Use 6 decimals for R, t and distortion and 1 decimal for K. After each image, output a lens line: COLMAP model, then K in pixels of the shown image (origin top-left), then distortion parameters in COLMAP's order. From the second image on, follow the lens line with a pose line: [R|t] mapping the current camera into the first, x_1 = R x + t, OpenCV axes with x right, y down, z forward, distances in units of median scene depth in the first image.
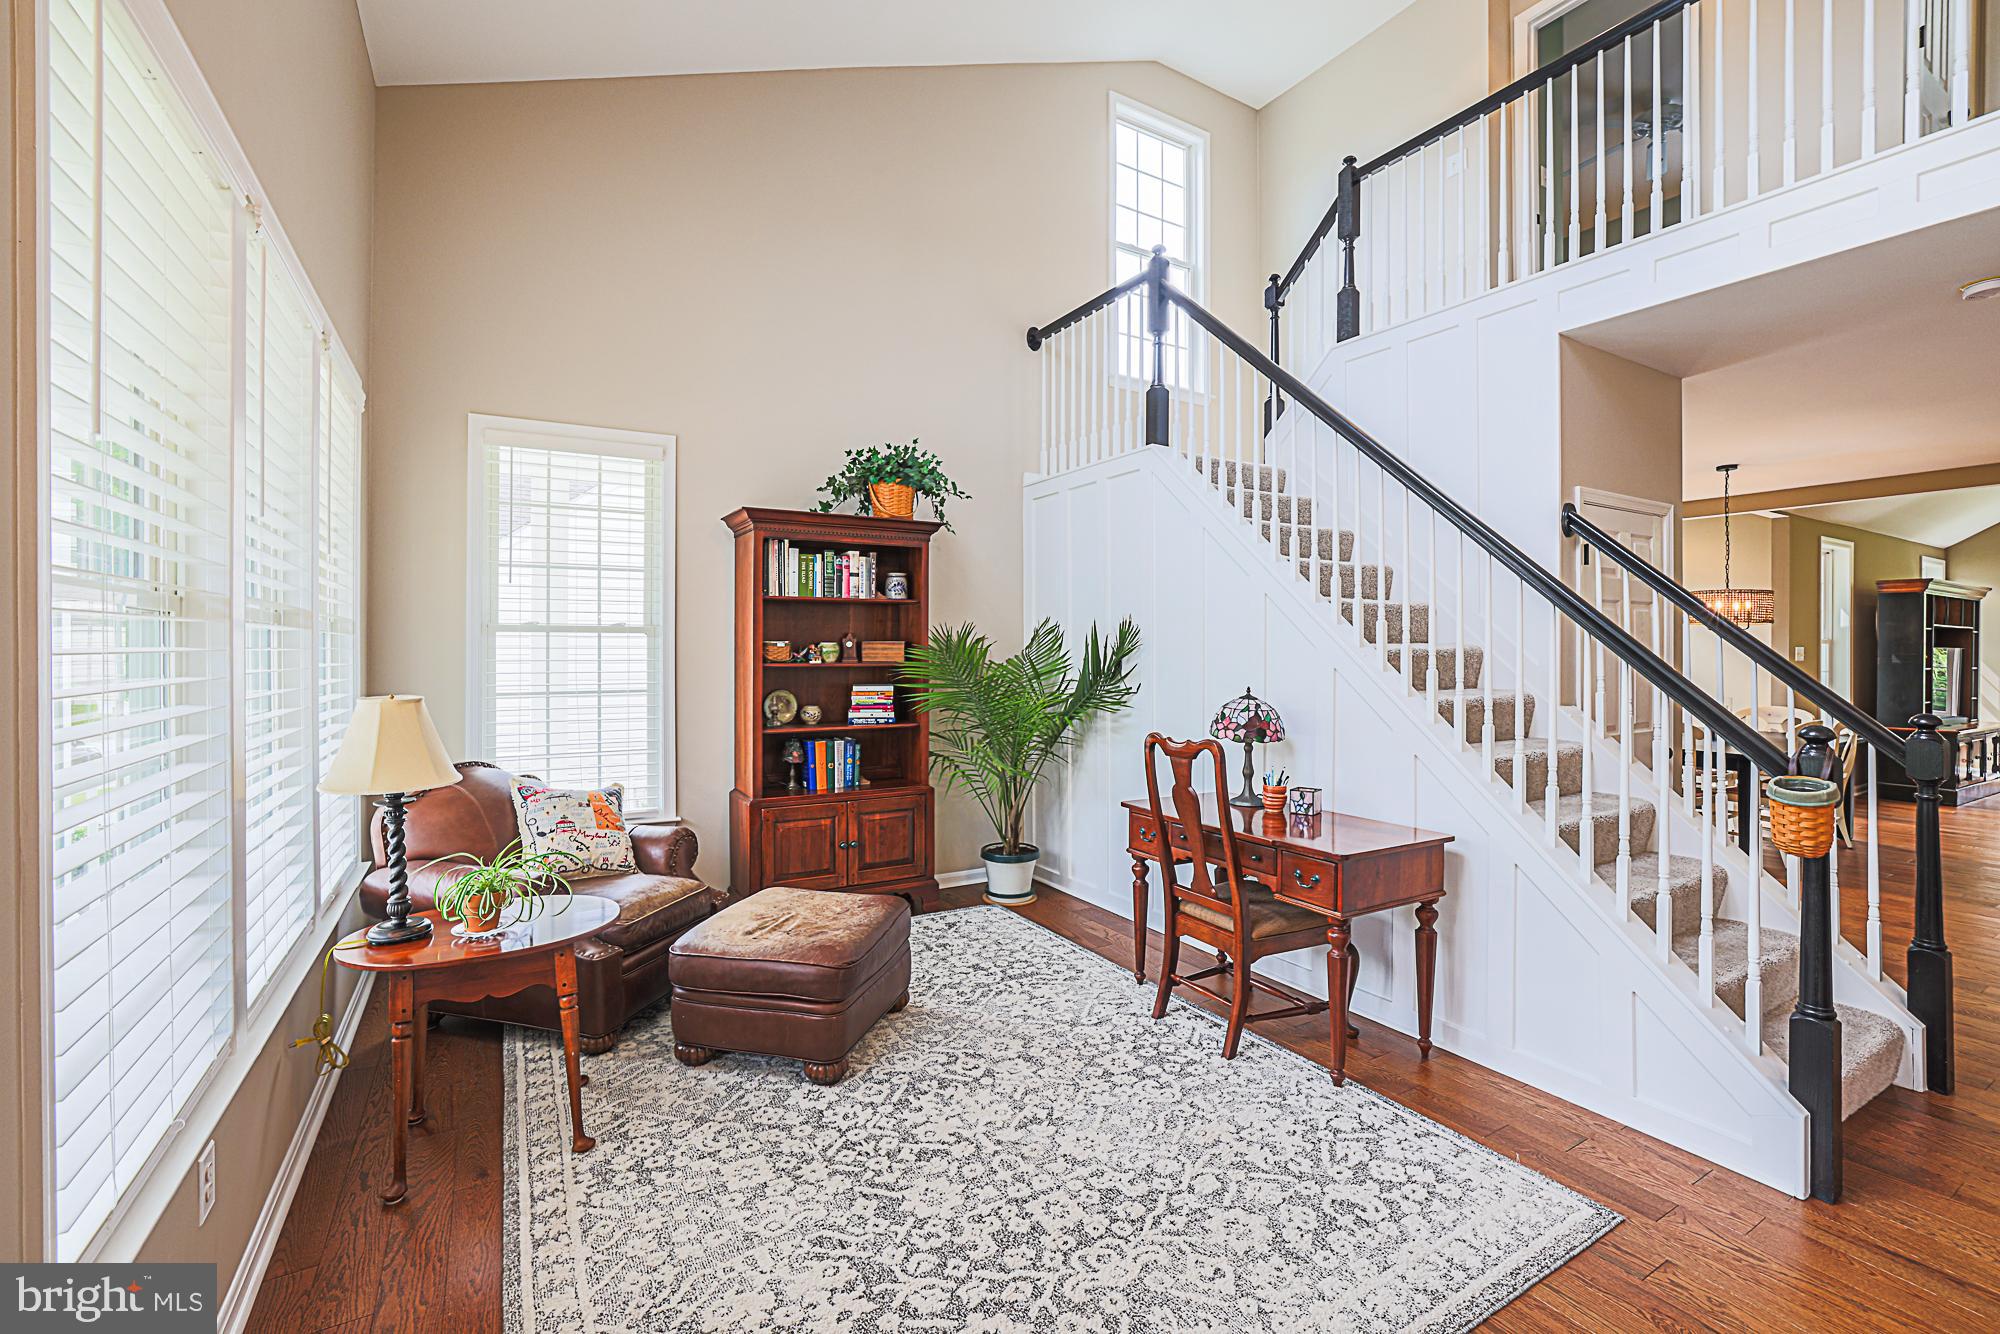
lens RADIAL K [[877.8, 0, 1006.2], [0, 877.8, 660.4], [0, 0, 1]] dist [-0.036246, 0.010011]
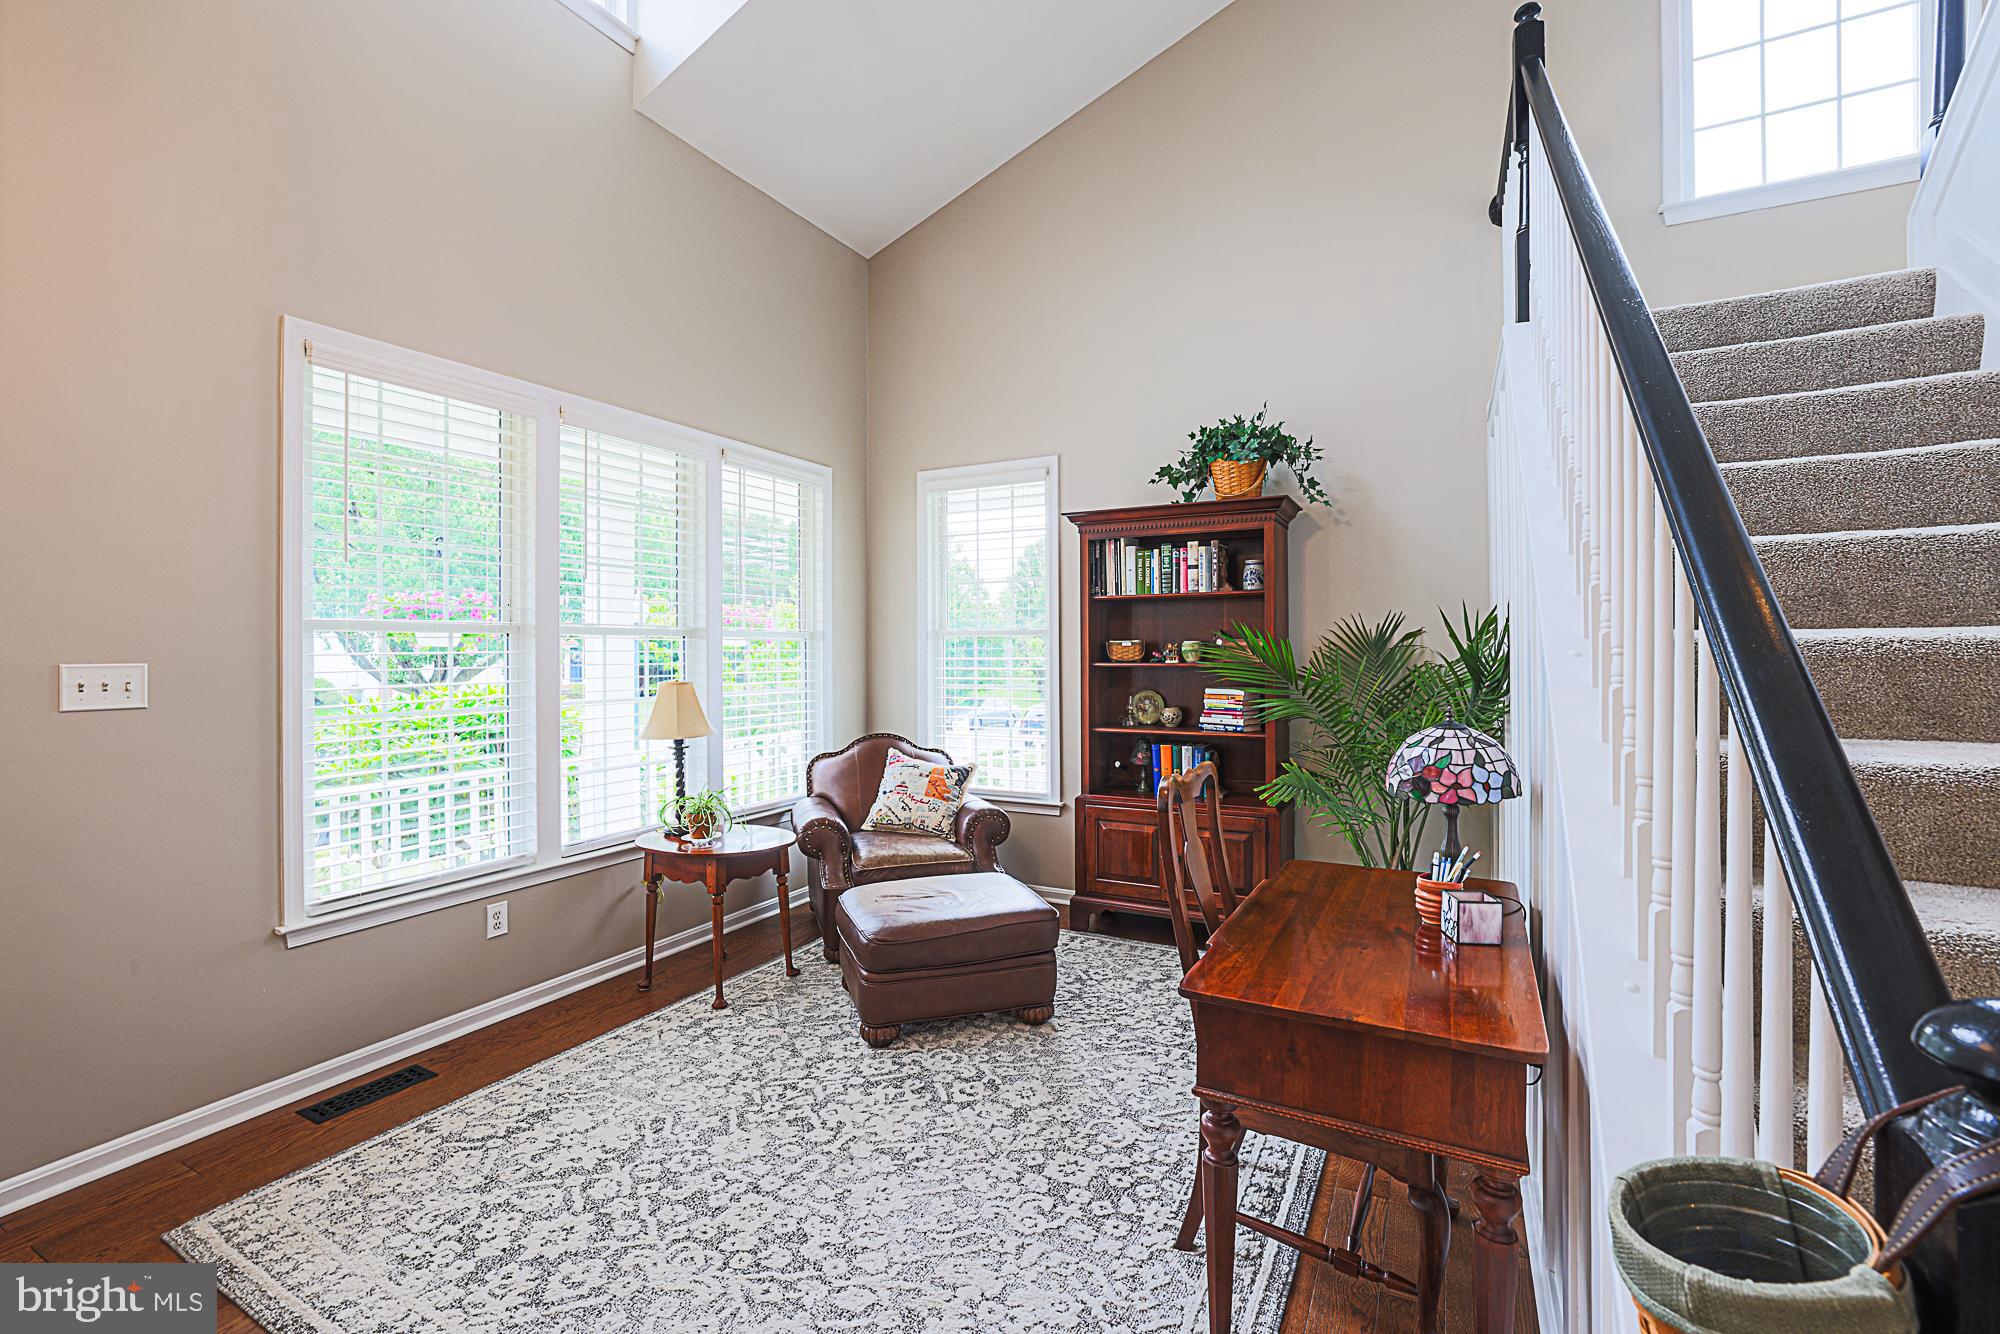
lens RADIAL K [[877.8, 0, 1002.6], [0, 877.8, 662.1], [0, 0, 1]] dist [-0.036246, 0.010011]
pose [[0.511600, 0.006122, -0.859202, 0.537098], [-0.001978, 0.999980, 0.005948, -0.003290], [0.859221, -0.001344, 0.511602, 0.375459]]
